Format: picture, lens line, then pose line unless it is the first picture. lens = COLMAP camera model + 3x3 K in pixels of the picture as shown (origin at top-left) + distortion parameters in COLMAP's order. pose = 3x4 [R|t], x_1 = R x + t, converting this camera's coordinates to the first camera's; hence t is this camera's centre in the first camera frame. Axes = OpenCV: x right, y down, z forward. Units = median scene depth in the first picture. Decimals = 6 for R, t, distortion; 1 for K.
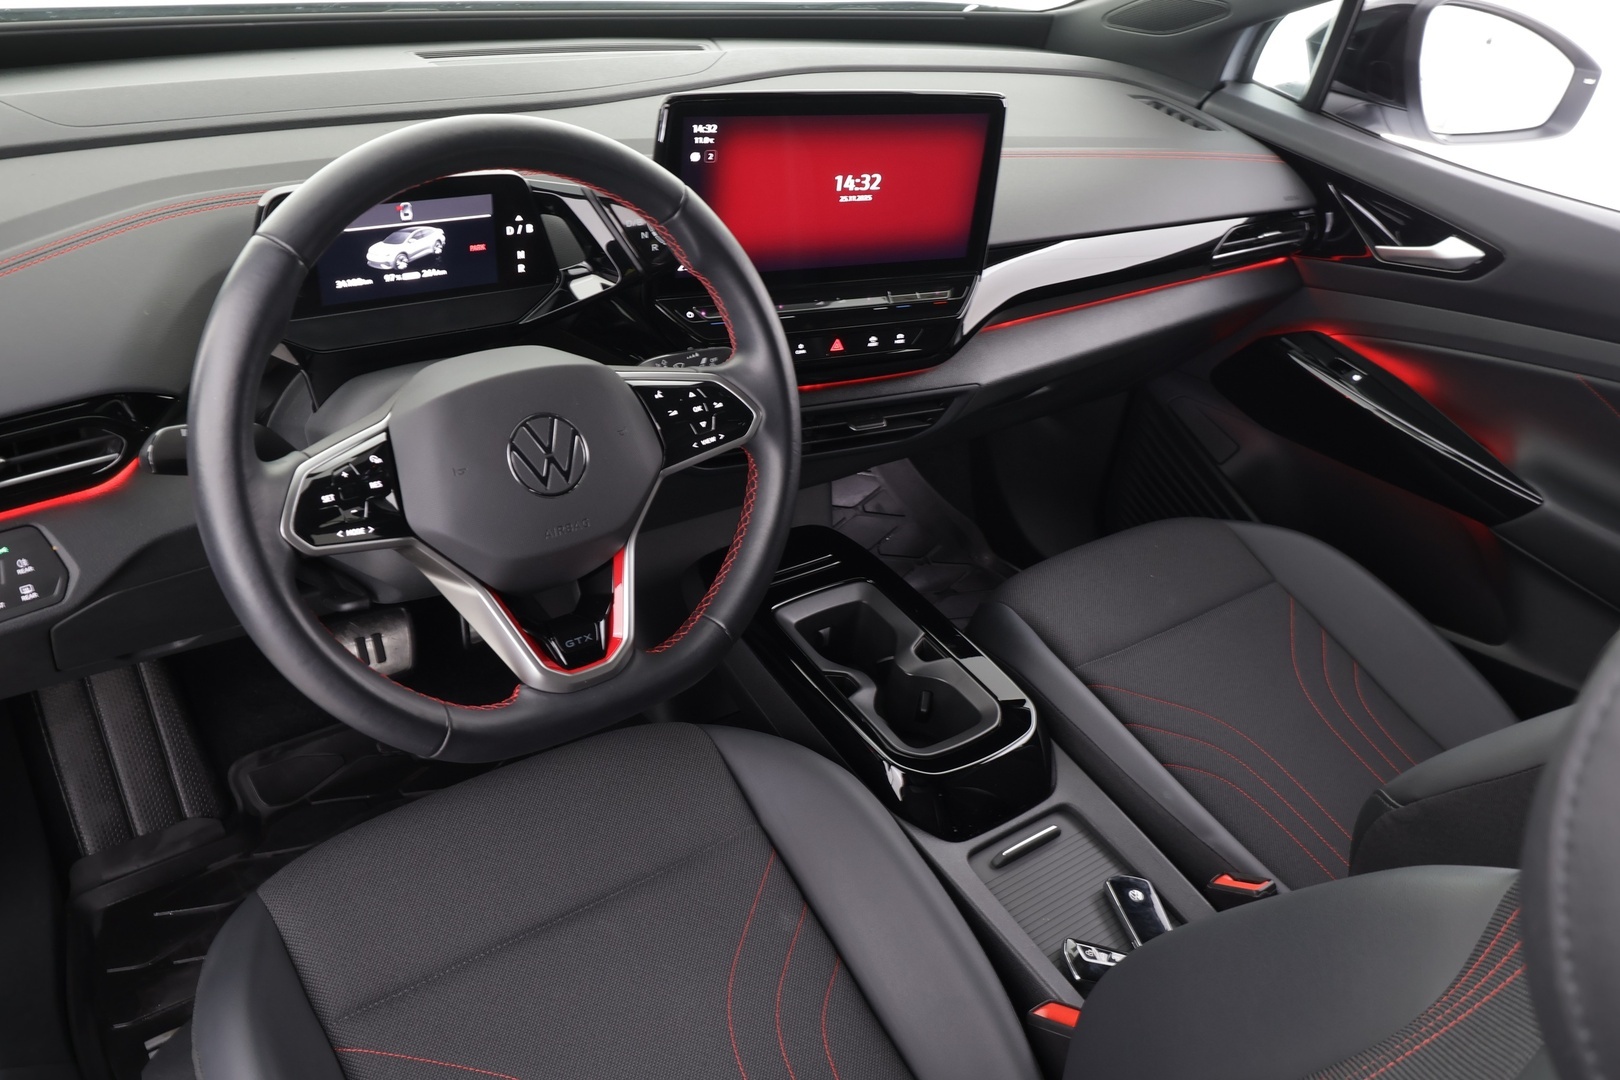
lens RADIAL K [[1315.6, 0, 815.8], [0, 1315.6, 529.1], [0, 0, 1]] dist [0.007835, -0.014960]
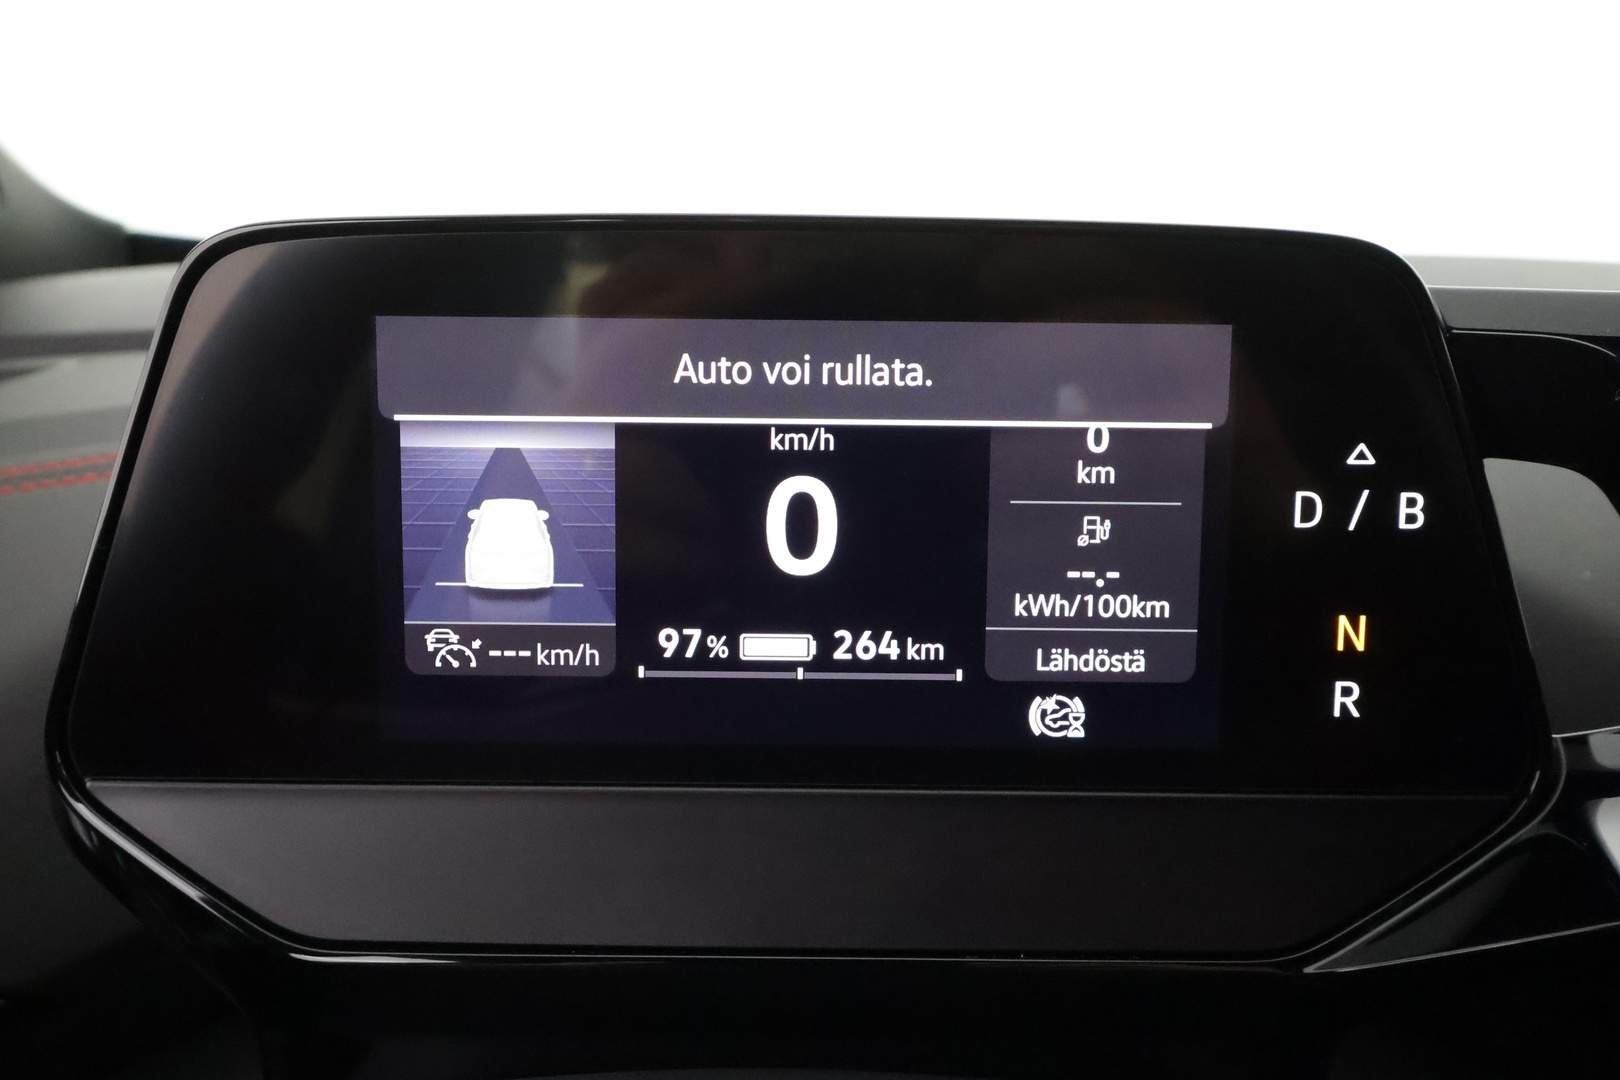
lens RADIAL K [[1315.6, 0, 814.9], [0, 1315.6, 532.1], [0, 0, 1]] dist [0.007835, -0.014960]
pose [[0.790346, 0.025464, -0.612132, -0.158724], [-0.239674, 0.932360, -0.270667, -0.142056], [0.563835, 0.360632, 0.742990, 0.764748]]
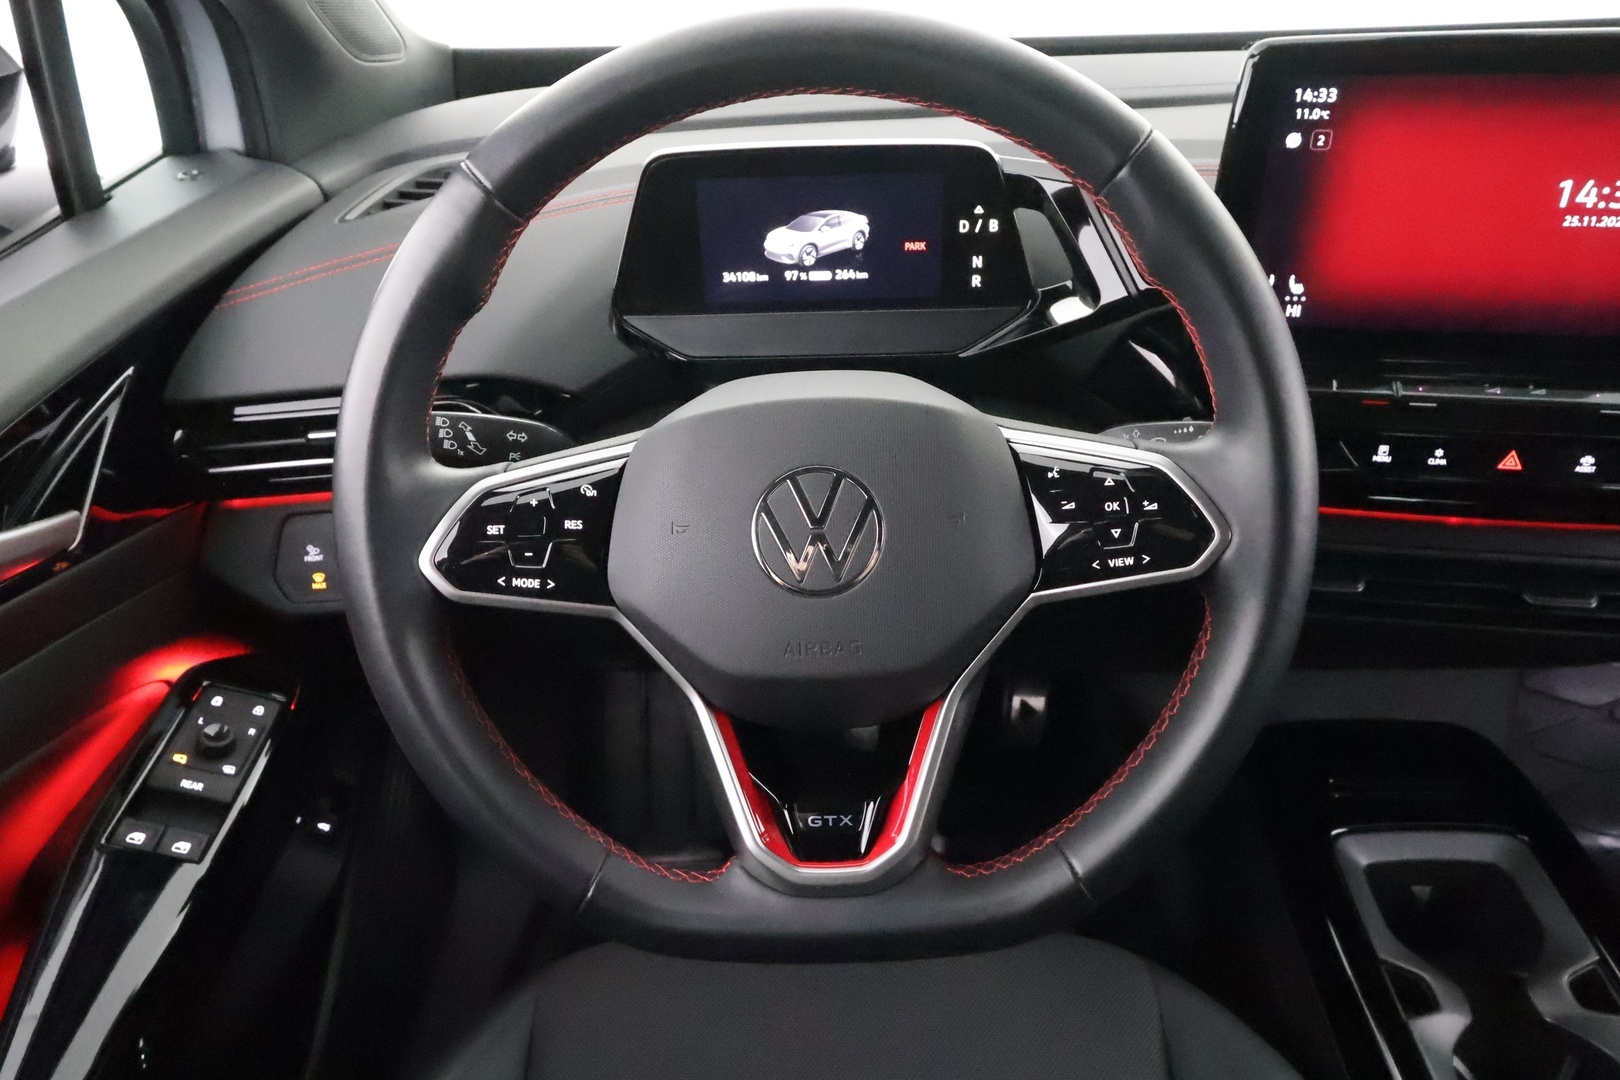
lens RADIAL K [[1126.0, 0, 810.1], [0, 1126.0, 542.0], [0, 0, 1]] dist [0.006664, 0.001734]
pose [[0.773488, 0.187522, -0.605435, 0.104158], [-0.217835, 0.975693, 0.023902, -0.051144], [0.595201, 0.113397, 0.795536, 0.452556]]
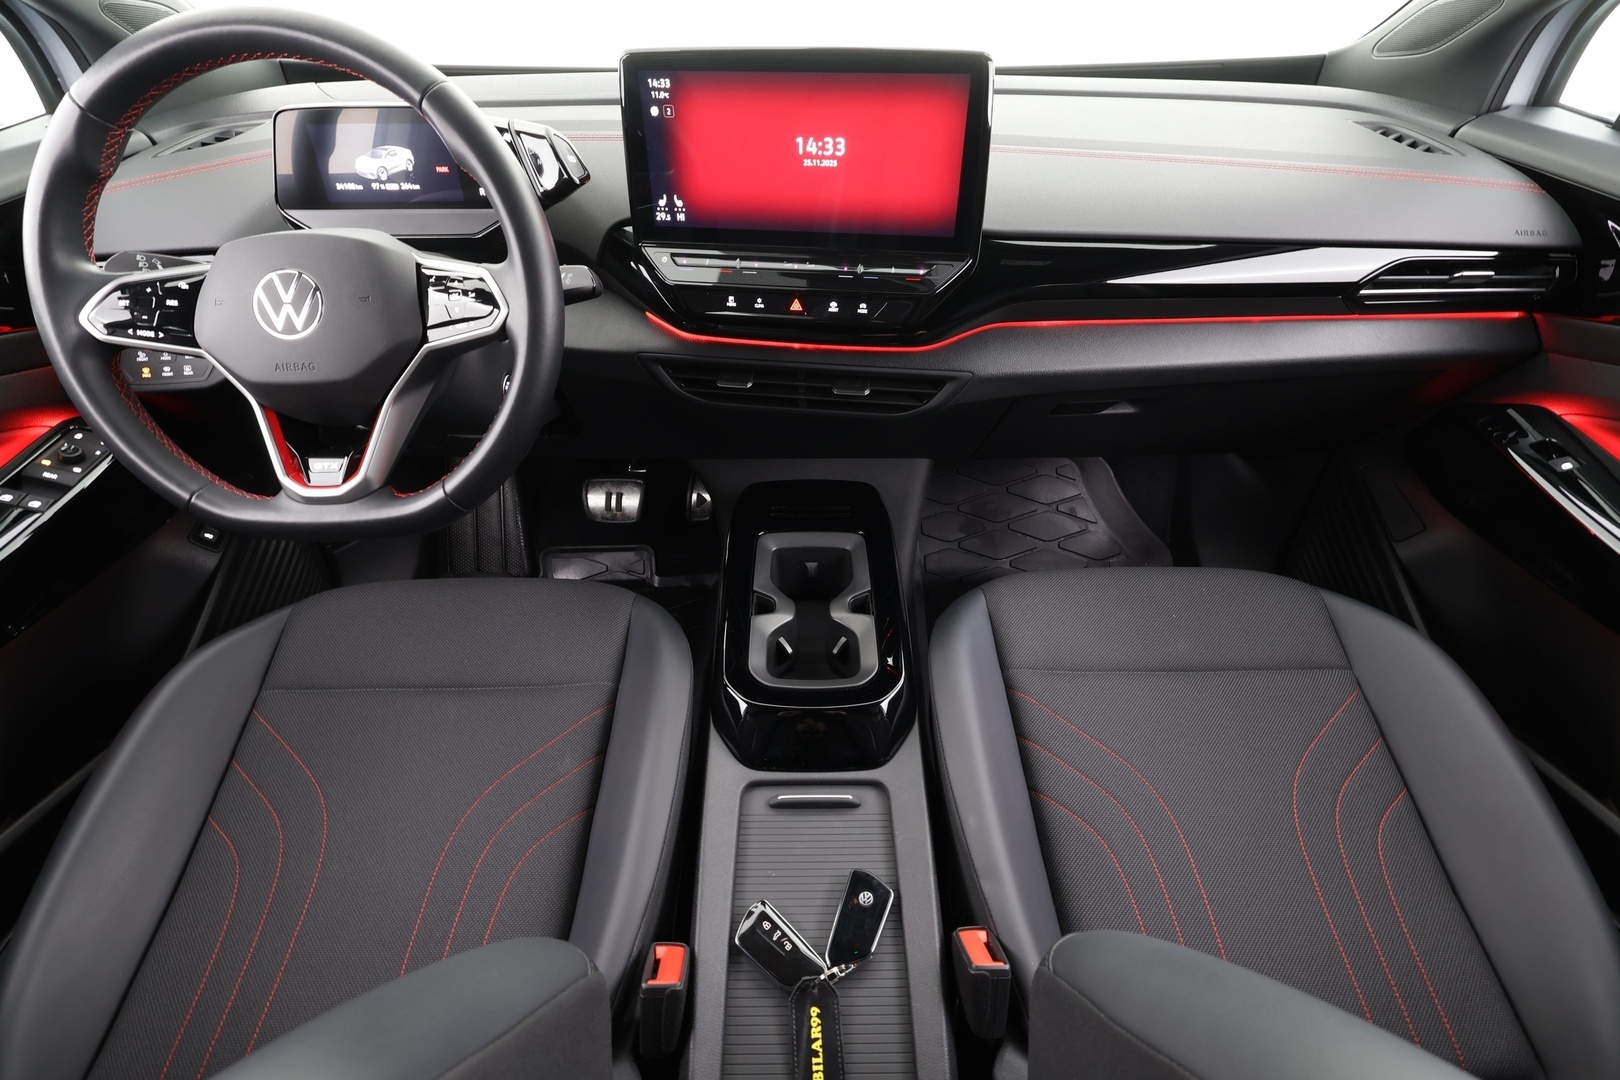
lens RADIAL K [[761.6, 0, 813.6], [0, 761.6, 540.4], [0, 0, 1]] dist [-0.004490, 0.004266]
pose [[0.787325, 0.255027, -0.561321, 0.508366], [-0.230687, 0.966162, 0.115391, -0.030482], [0.571755, 0.038639, 0.819514, 0.574088]]
